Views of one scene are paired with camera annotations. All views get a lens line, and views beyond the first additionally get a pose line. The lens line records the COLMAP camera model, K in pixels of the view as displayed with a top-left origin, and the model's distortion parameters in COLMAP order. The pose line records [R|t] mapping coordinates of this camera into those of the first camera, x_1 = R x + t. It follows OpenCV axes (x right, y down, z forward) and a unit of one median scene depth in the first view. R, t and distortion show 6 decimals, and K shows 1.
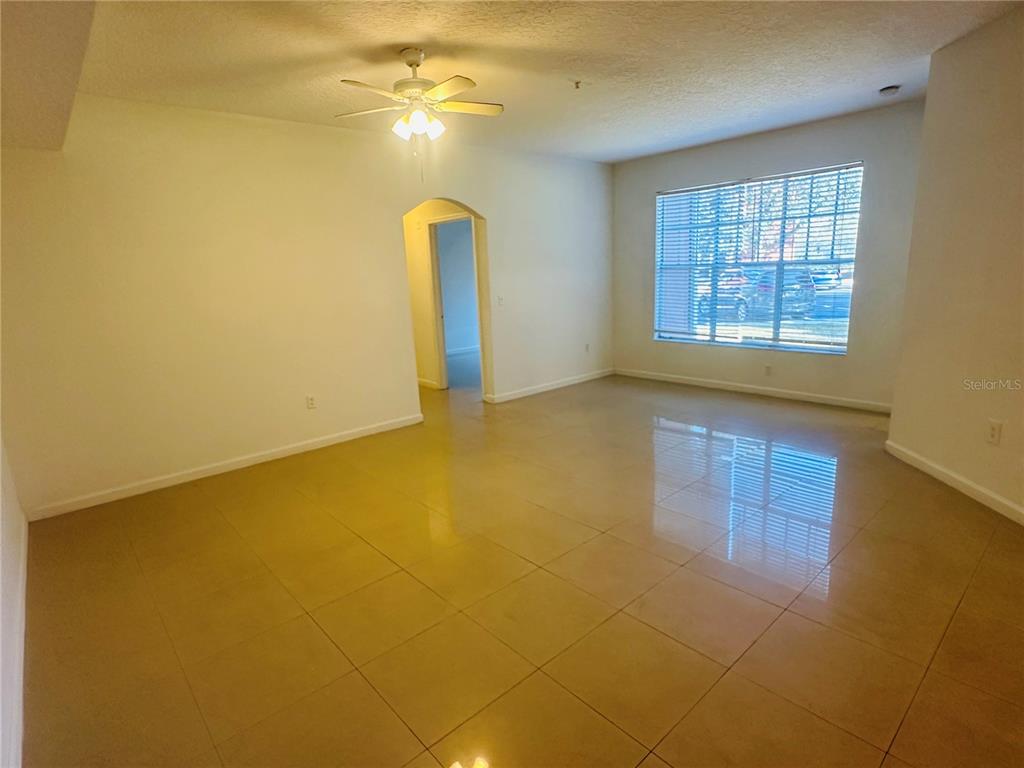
lens RADIAL K [[539.3, 0, 512.0], [0, 539.3, 384.0], [0, 0, 1]] dist [0.018213, -0.027486]
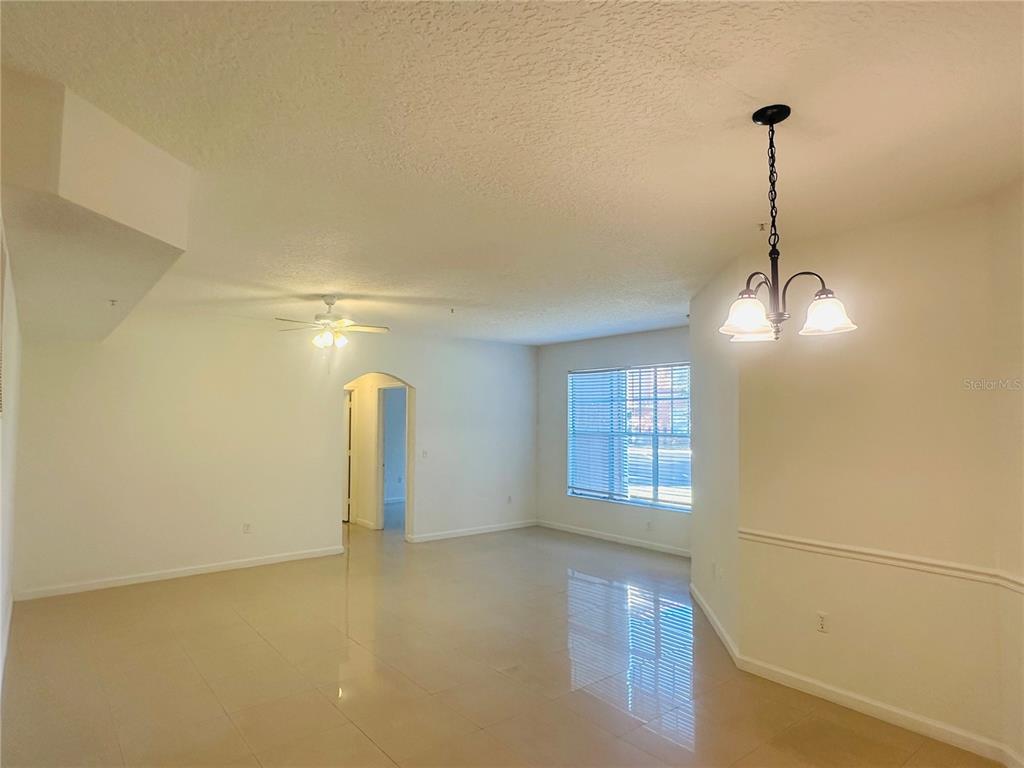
lens RADIAL K [[598.4, 0, 509.8], [0, 598.4, 385.6], [0, 0, 1]] dist [0.003652, -0.000230]
pose [[0.997623, 0.043335, -0.053583, 0.226955], [-0.055897, 0.963617, -0.261376, 0.034907], [0.040306, 0.263750, 0.963749, -0.306774]]
